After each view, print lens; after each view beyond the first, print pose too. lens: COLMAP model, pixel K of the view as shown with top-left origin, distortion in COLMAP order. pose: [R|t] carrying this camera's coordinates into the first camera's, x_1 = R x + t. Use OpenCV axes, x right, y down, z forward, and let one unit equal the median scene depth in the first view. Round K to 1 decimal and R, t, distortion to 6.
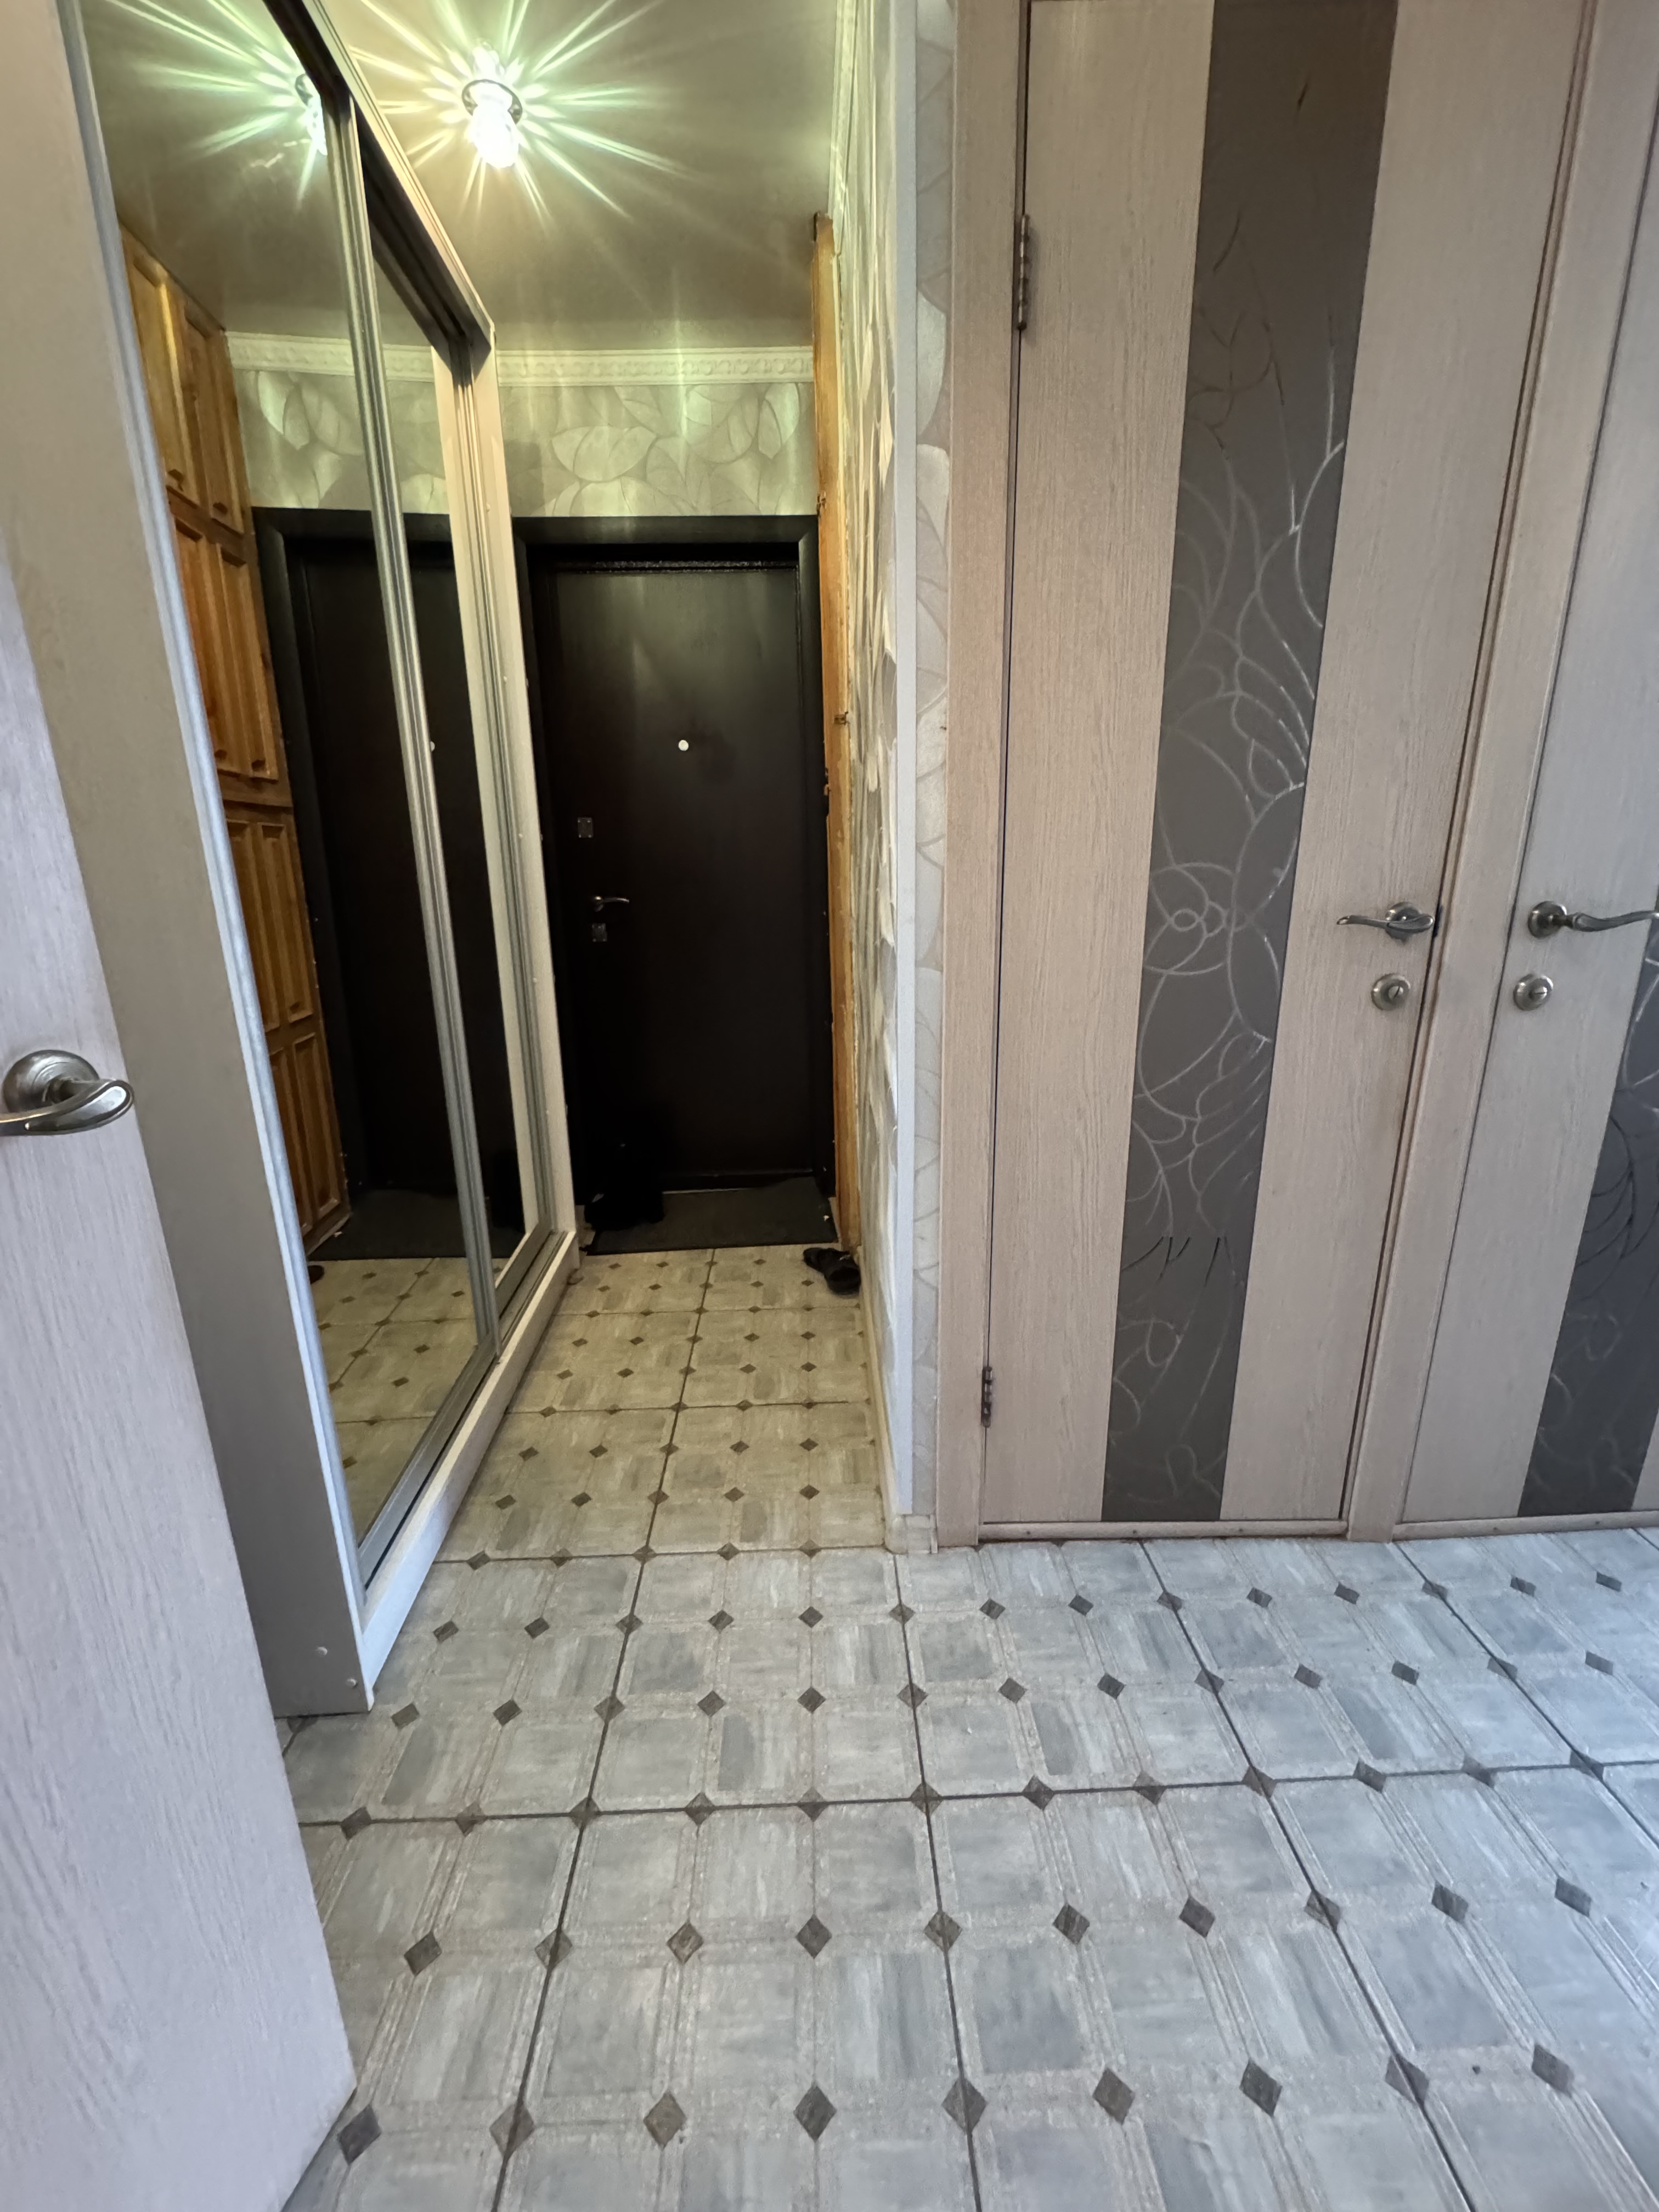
lens RADIAL K [[880.9, 0, 830.9], [0, 880.9, 1105.1], [0, 0, 1]] dist [-0.001832, 0.000090]
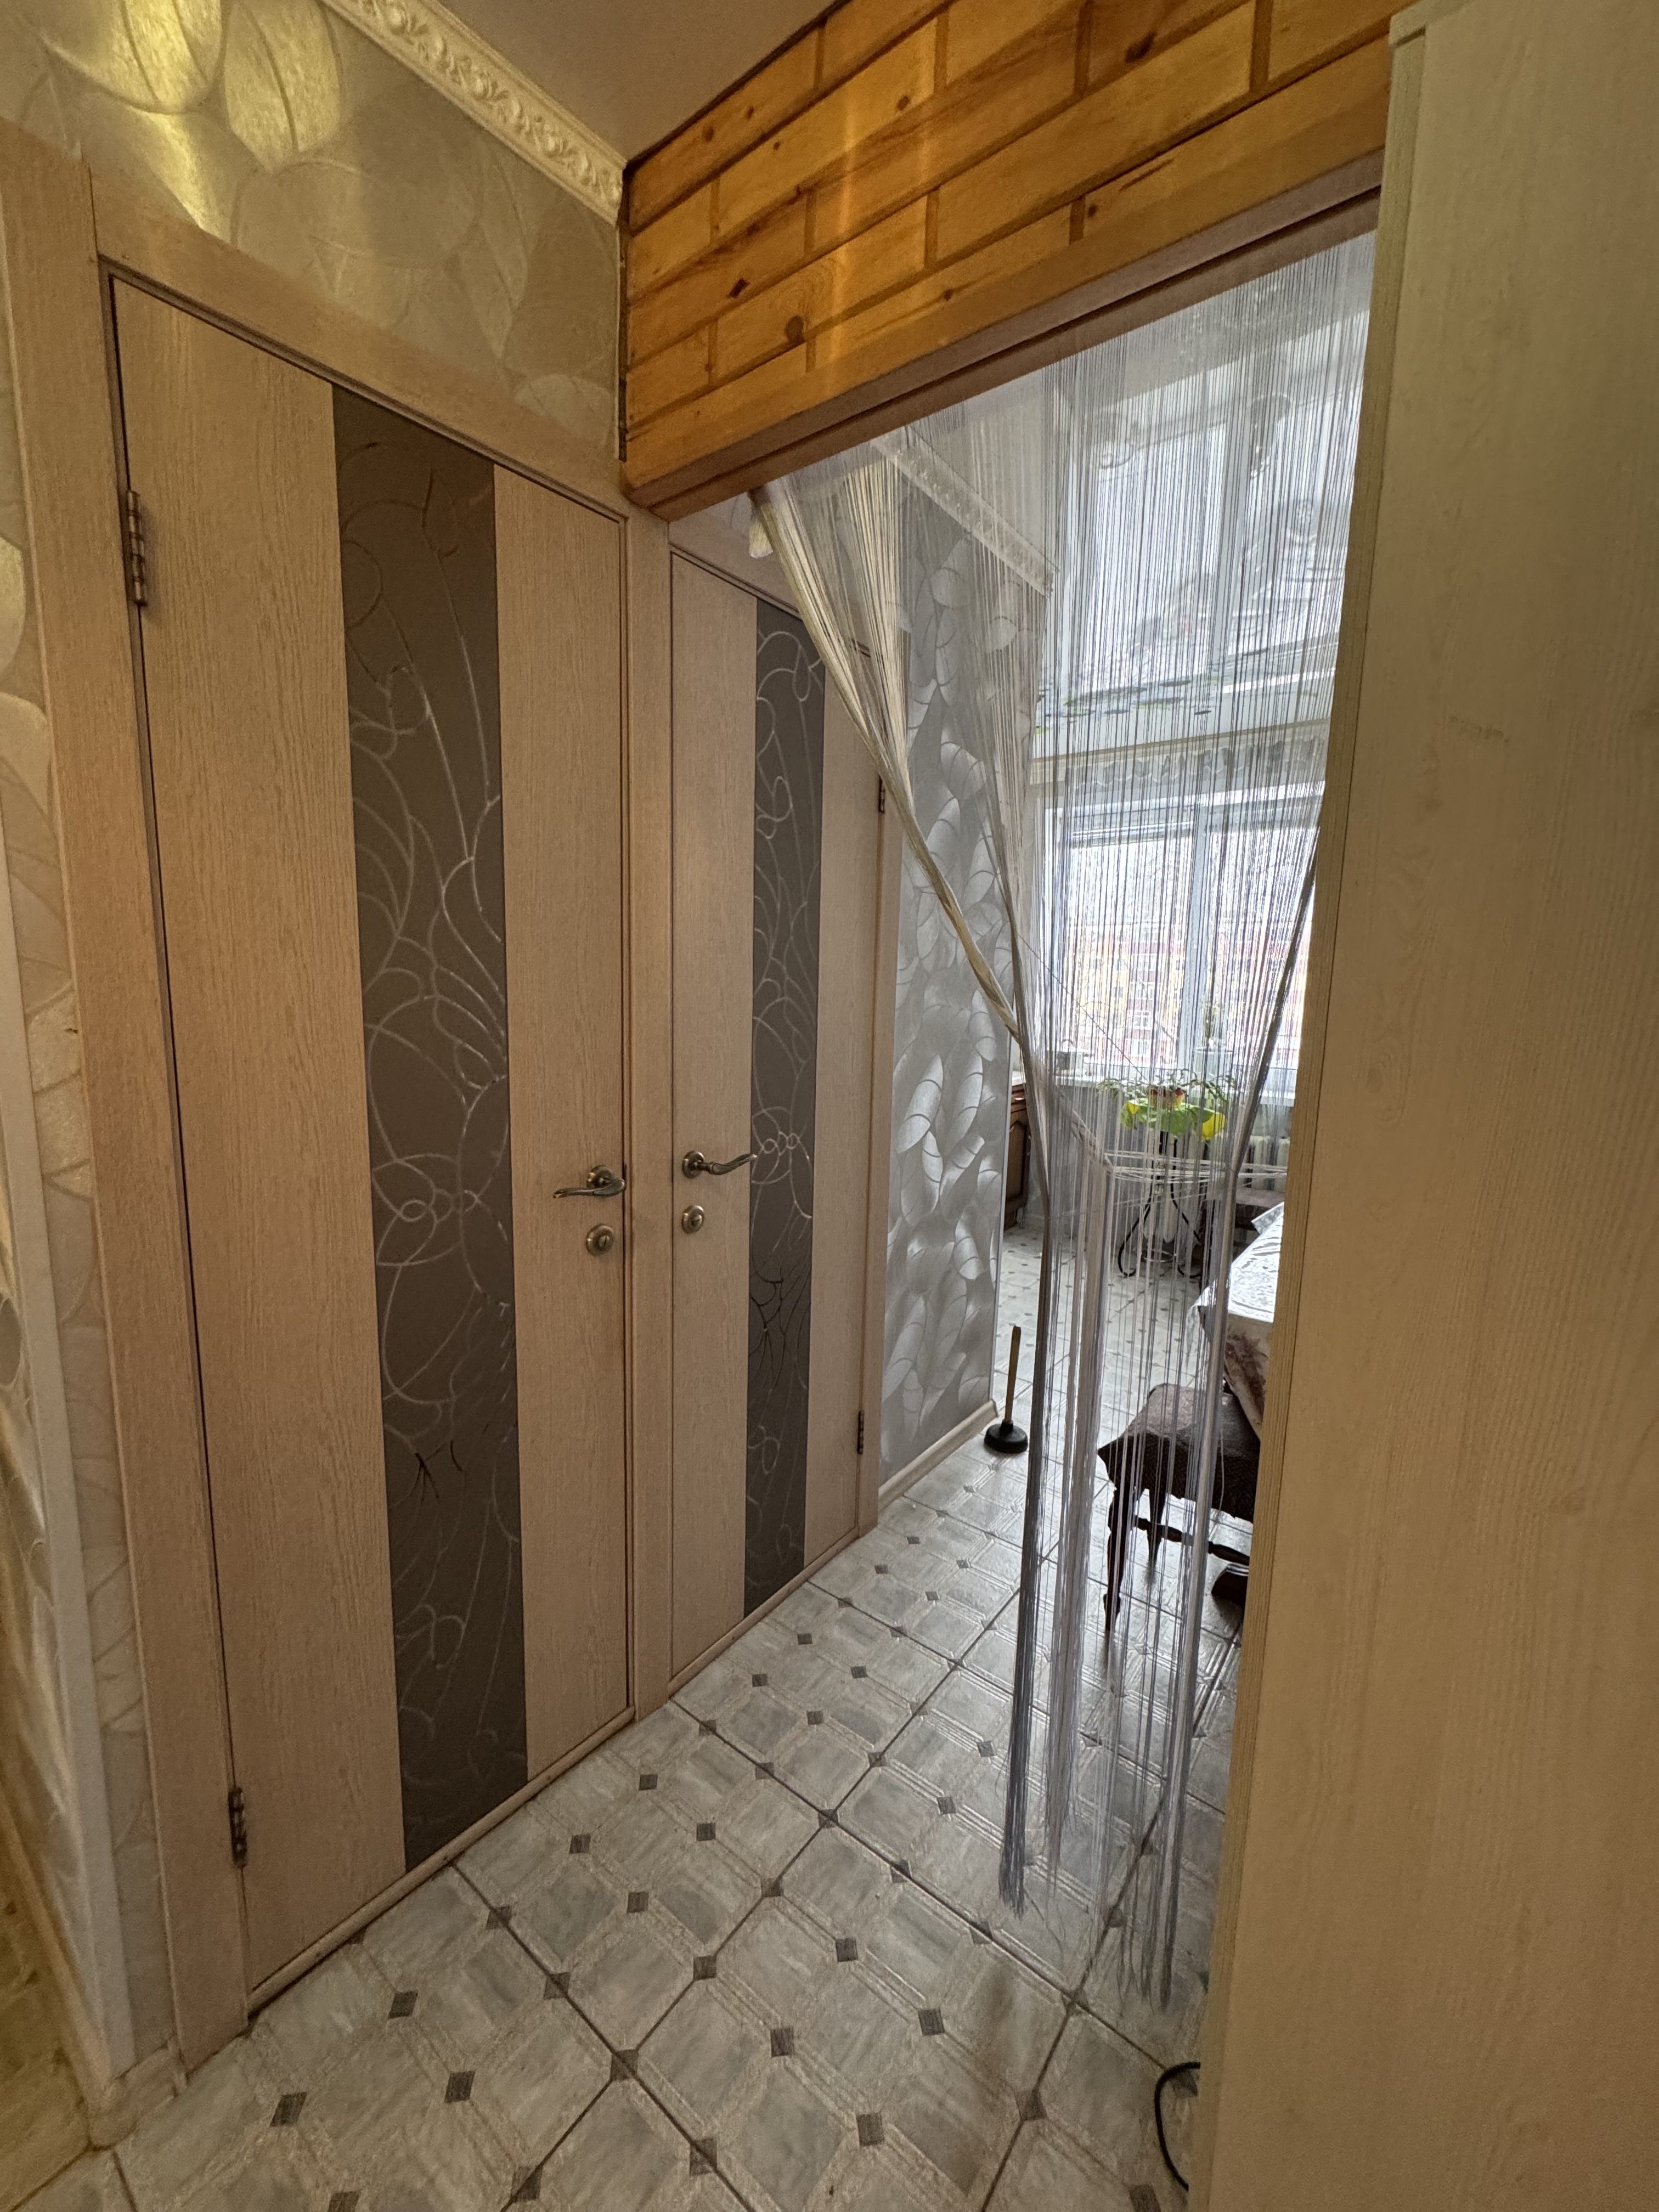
lens RADIAL K [[880.9, 0, 834.3], [0, 880.9, 1103.7], [0, 0, 1]] dist [-0.001832, 0.000090]
pose [[0.631326, -0.074927, 0.771889, -0.042882], [0.169411, 0.984608, -0.042985, -0.178769], [-0.756787, 0.157904, 0.634302, 0.005115]]
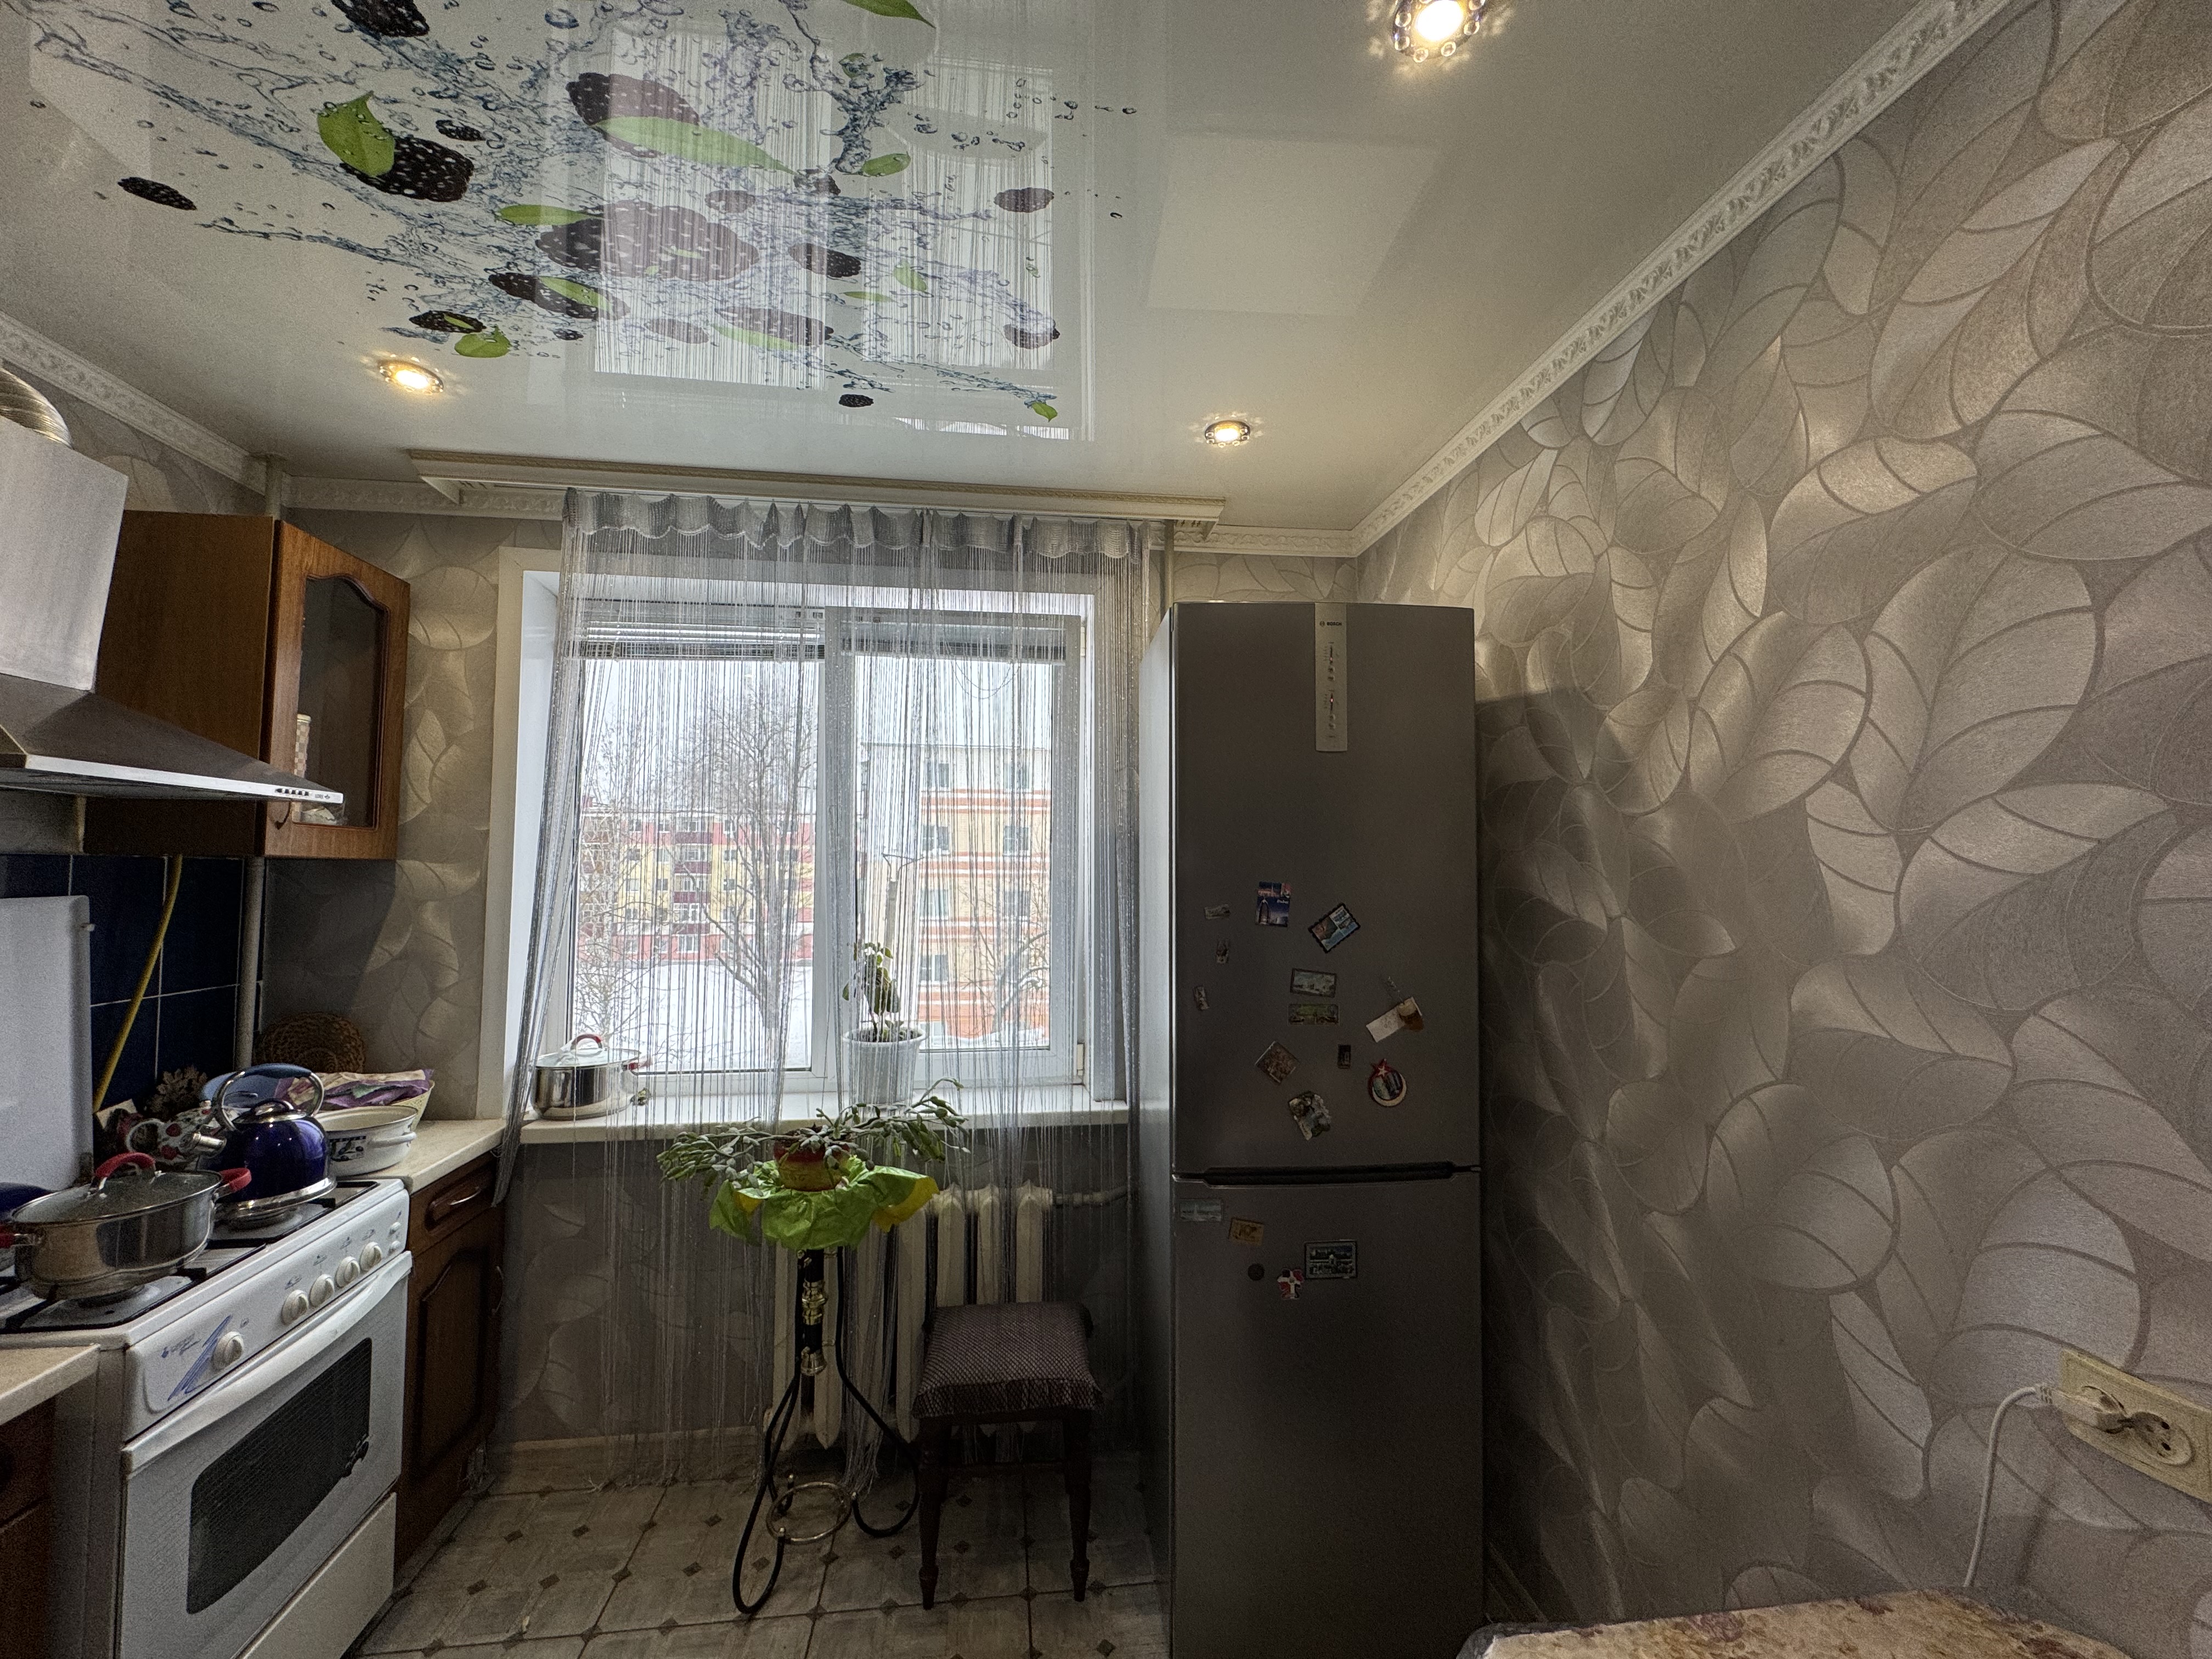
lens RADIAL K [[880.9, 0, 1104.4], [0, 880.9, 827.8], [0, 0, 1]] dist [-0.001832, 0.000090]
pose [[-0.090194, 0.079461, 0.992749, 1.410961], [0.260288, 0.964047, -0.053516, -0.448191], [-0.961309, 0.253574, -0.107634, 0.584930]]
